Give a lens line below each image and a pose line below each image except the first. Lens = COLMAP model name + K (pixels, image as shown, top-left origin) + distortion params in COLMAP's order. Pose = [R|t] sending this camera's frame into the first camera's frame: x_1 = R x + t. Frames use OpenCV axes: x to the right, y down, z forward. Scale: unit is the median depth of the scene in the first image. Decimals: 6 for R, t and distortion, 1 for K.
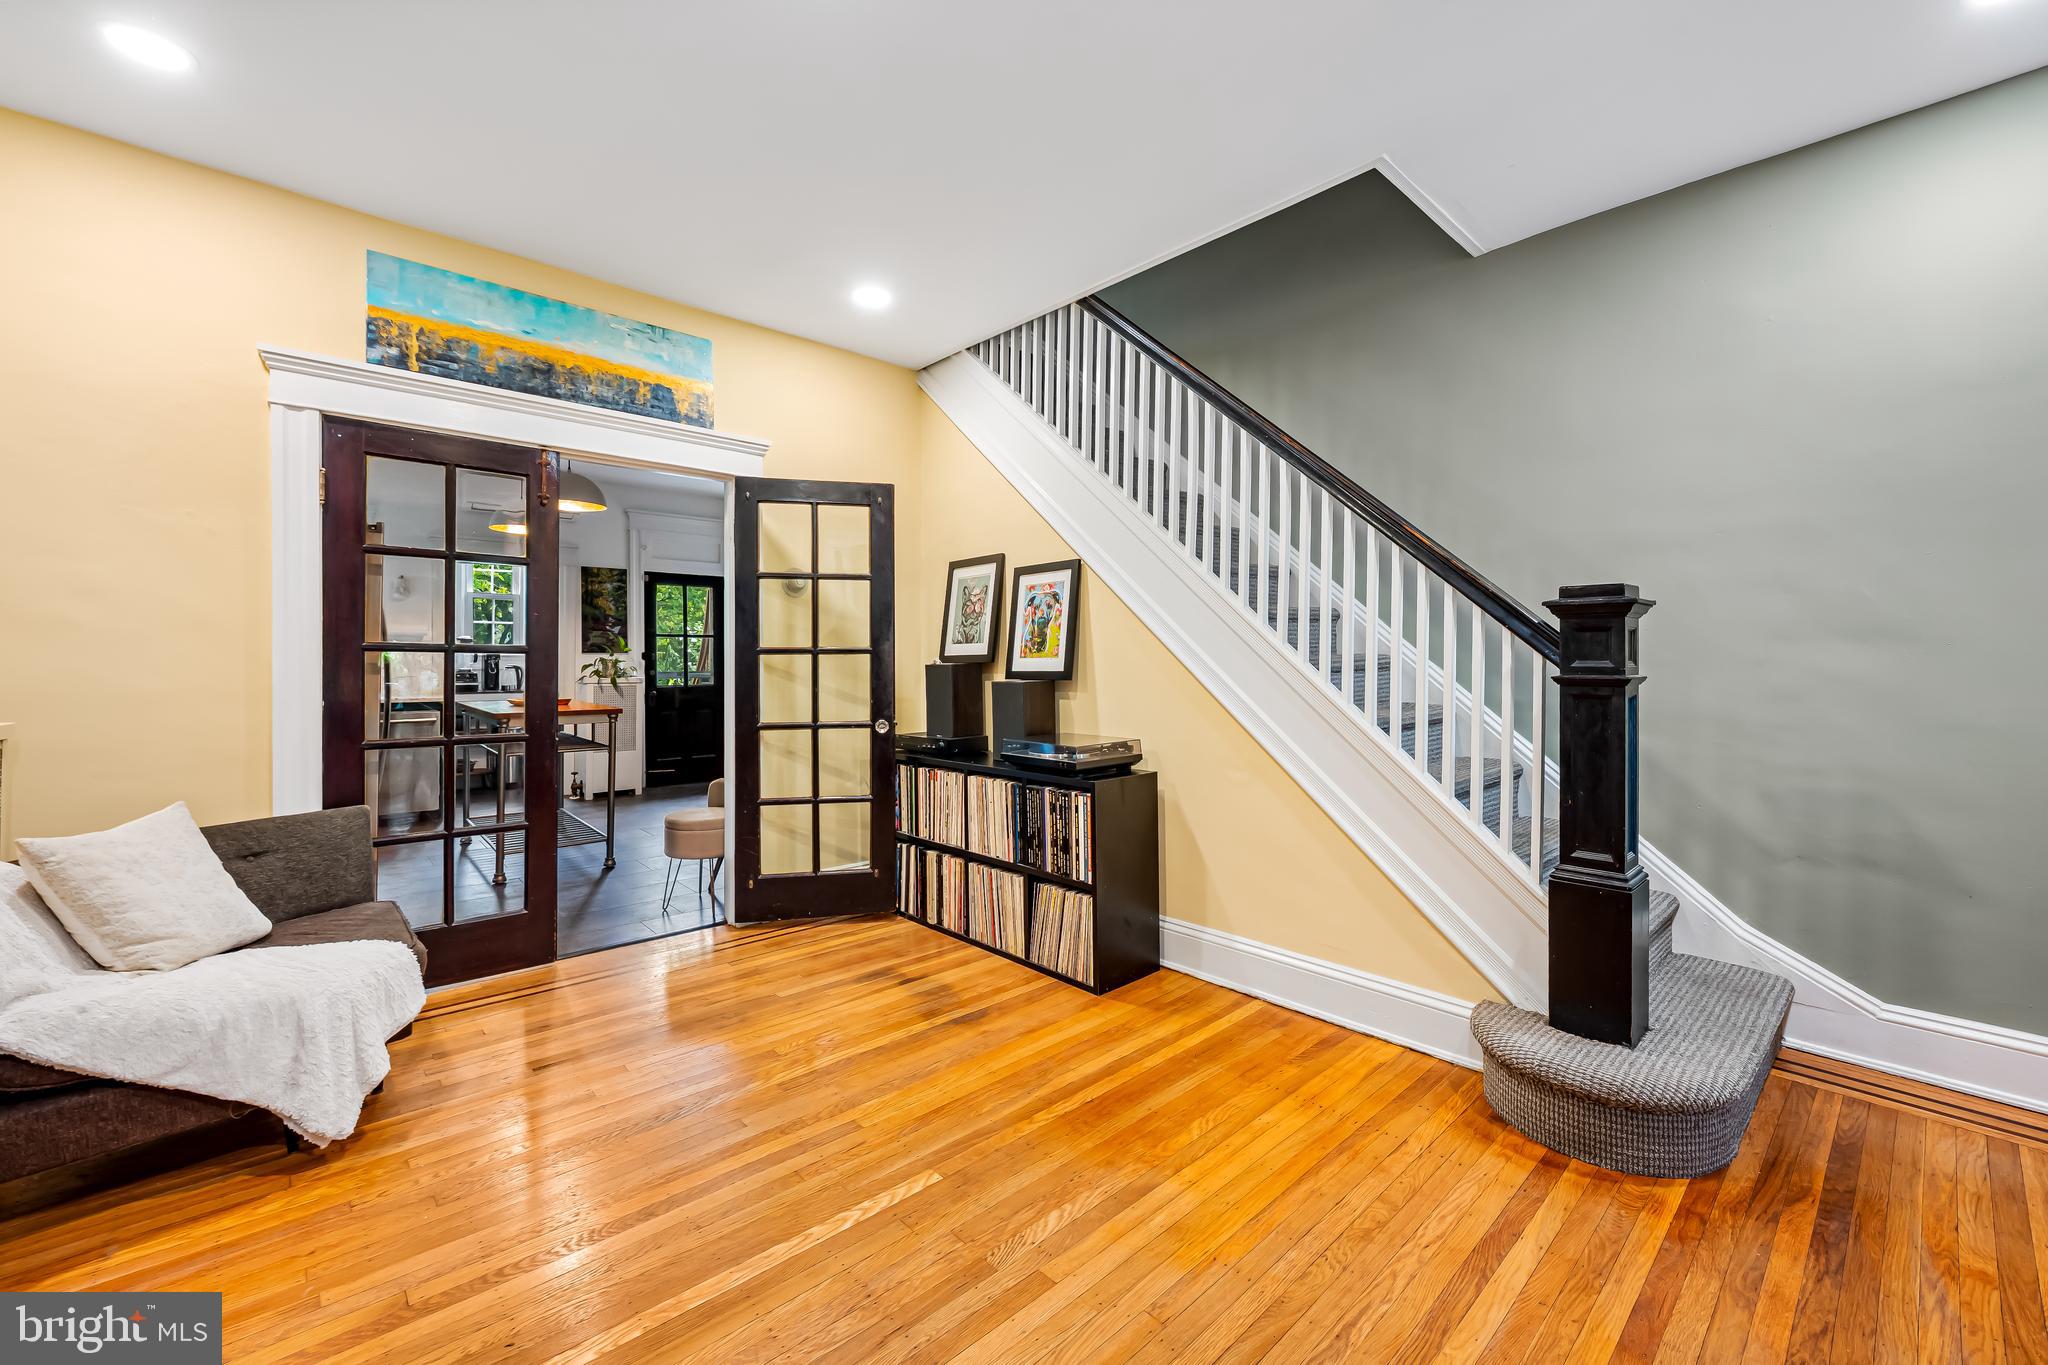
lens RADIAL K [[830.5, 0, 1027.0], [0, 830.5, 655.2], [0, 0, 1]] dist [-0.007754, 0.000984]
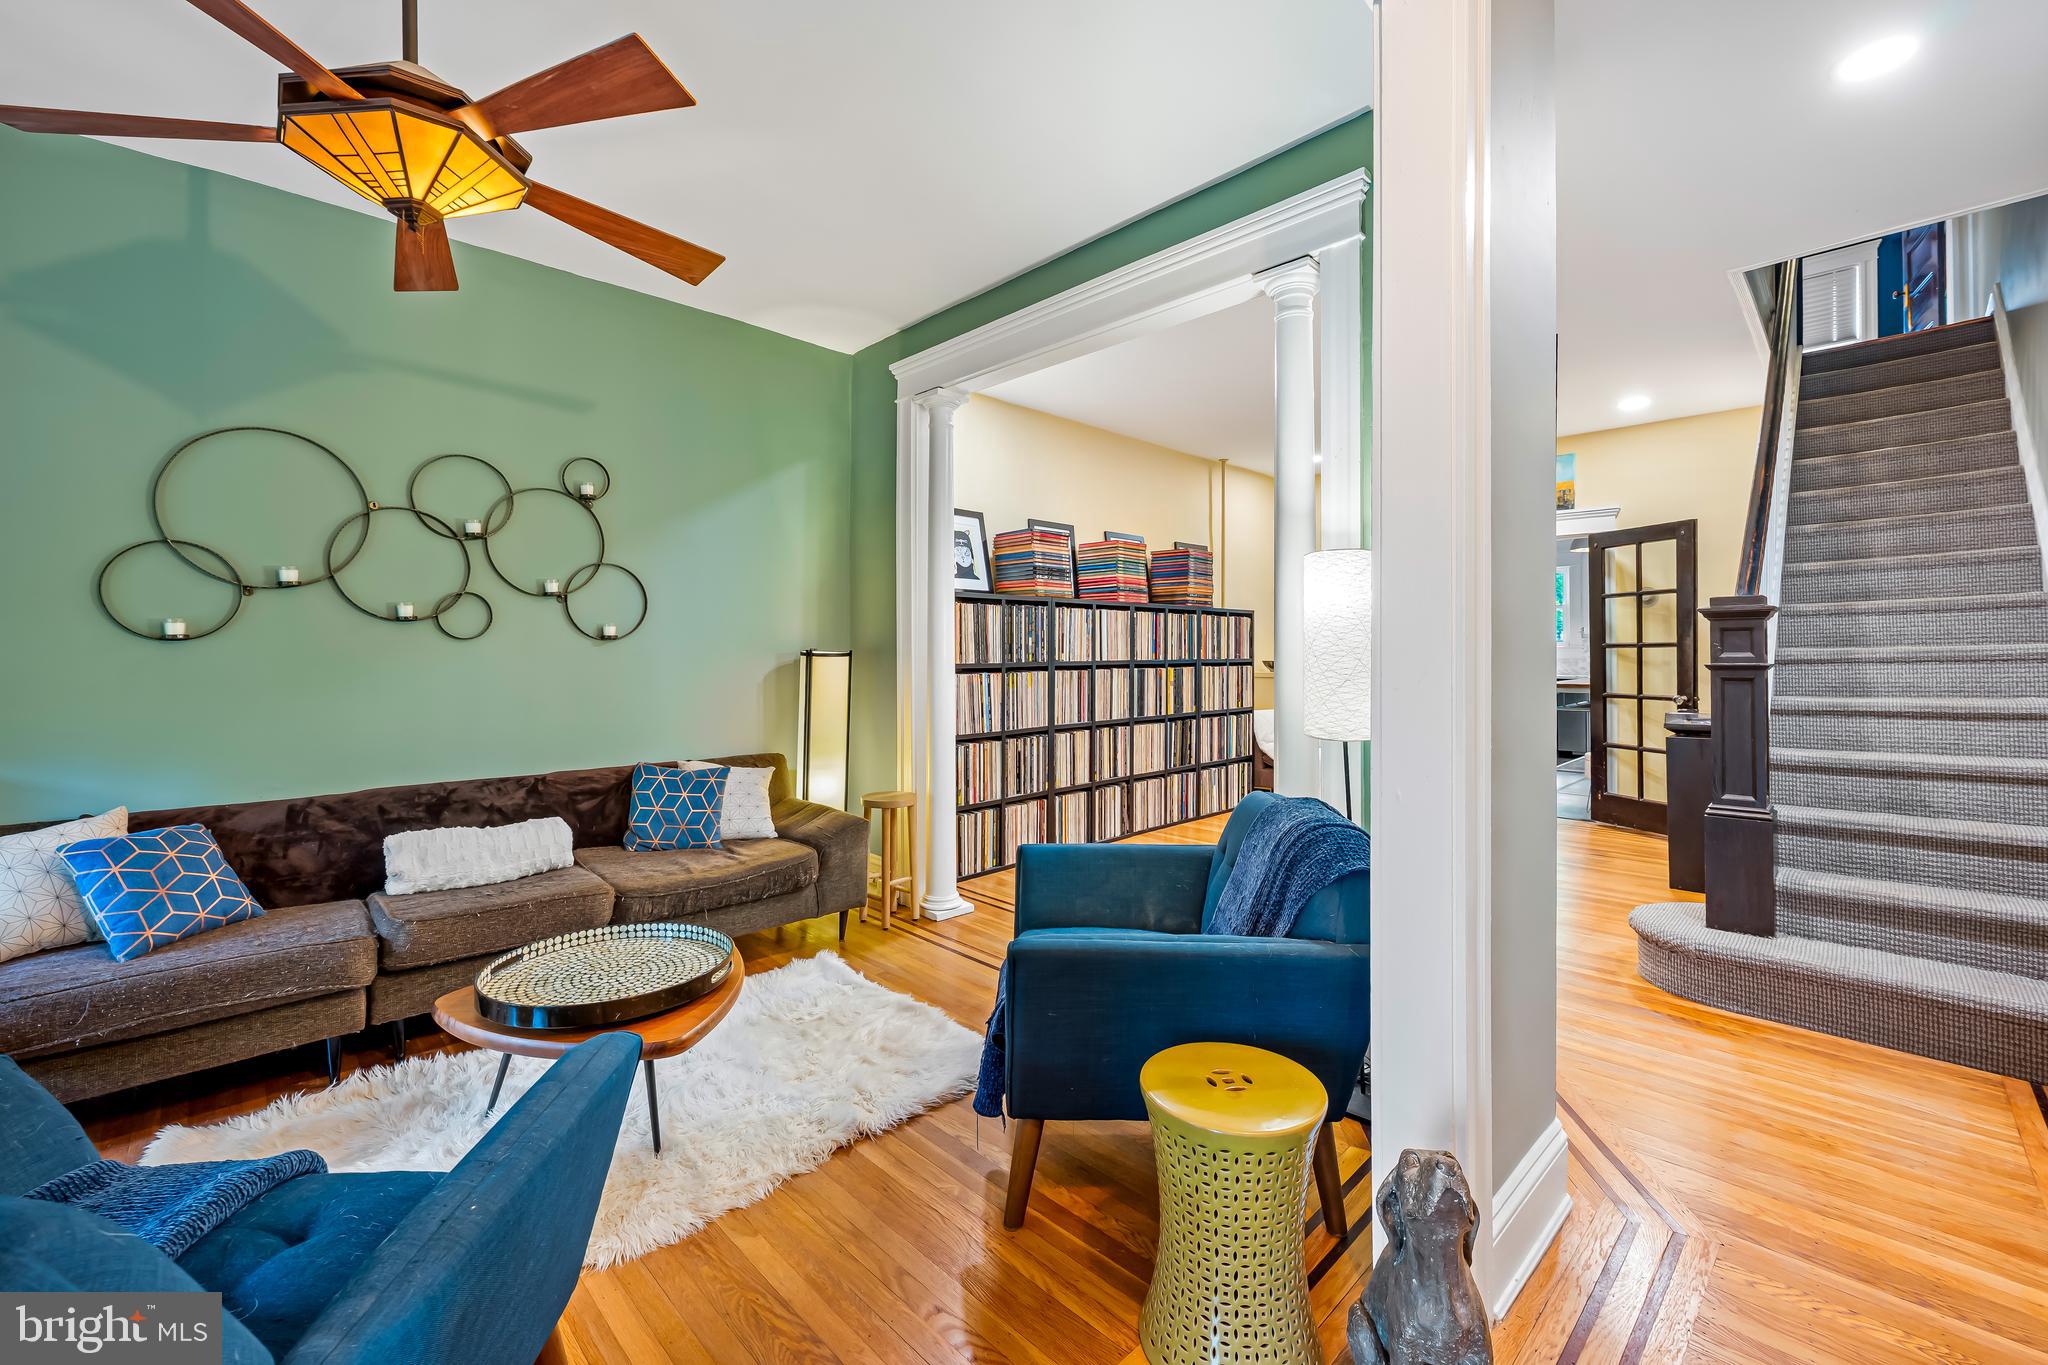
lens RADIAL K [[830.5, 0, 1031.2], [0, 830.5, 650.4], [0, 0, 1]] dist [-0.007754, 0.000984]
pose [[0.042173, -0.002938, -0.999106, 1.151642], [0.009527, 0.999951, -0.002539, -0.002981], [0.999065, -0.009411, 0.042199, -0.117345]]
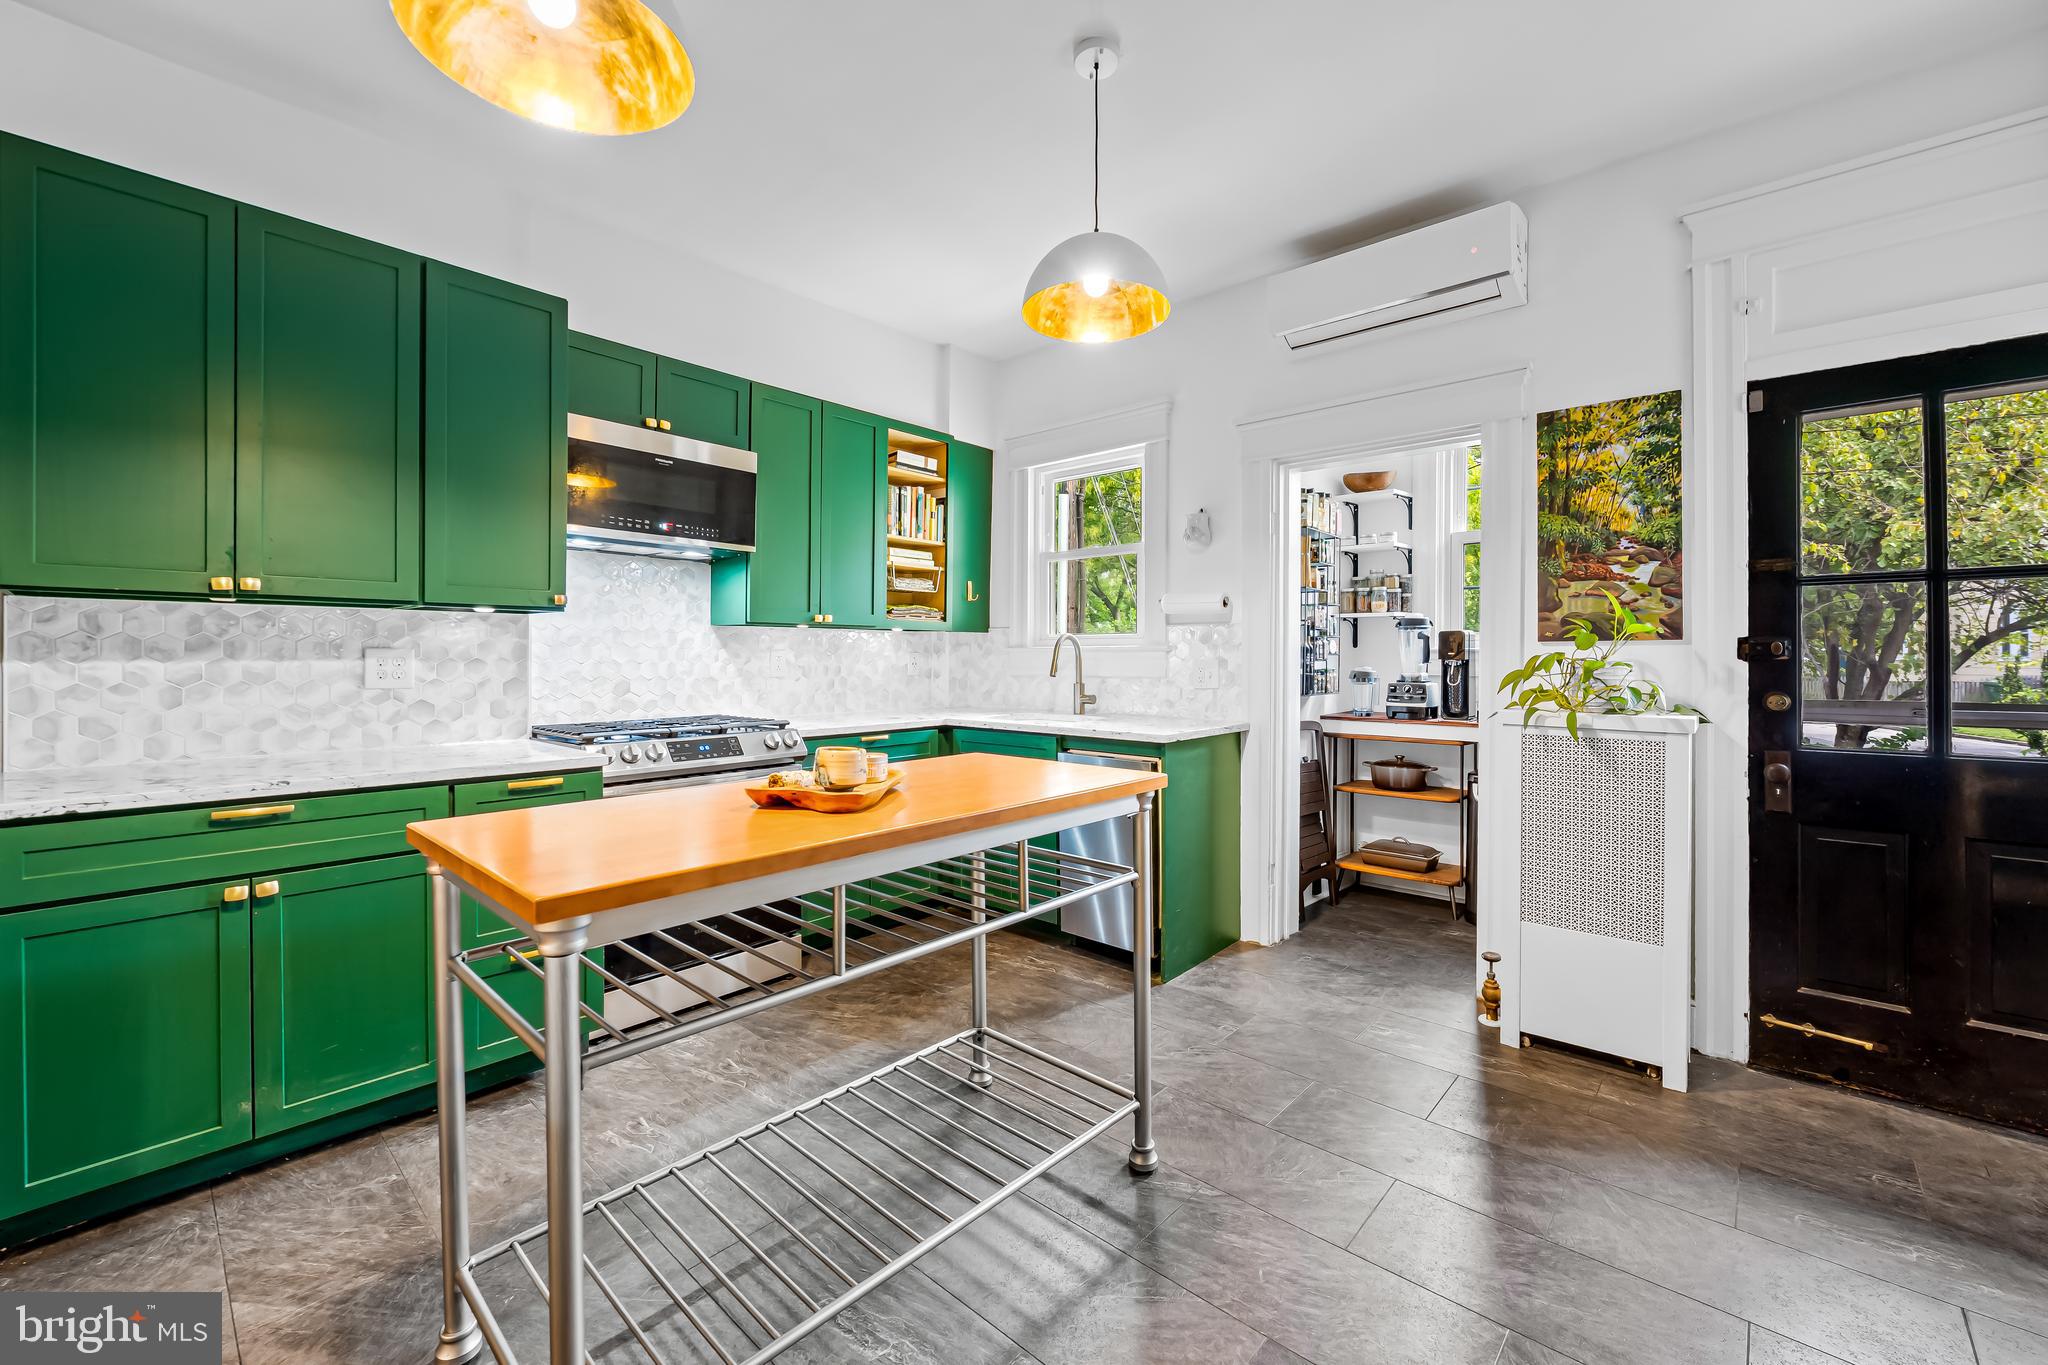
lens RADIAL K [[830.5, 0, 1028.2], [0, 830.5, 660.8], [0, 0, 1]] dist [-0.007754, 0.000984]
pose [[0.106701, 0.006965, -0.994267, -0.362905], [0.004734, 0.999961, 0.007512, 0.003729], [0.994280, -0.005509, 0.106664, 1.429259]]
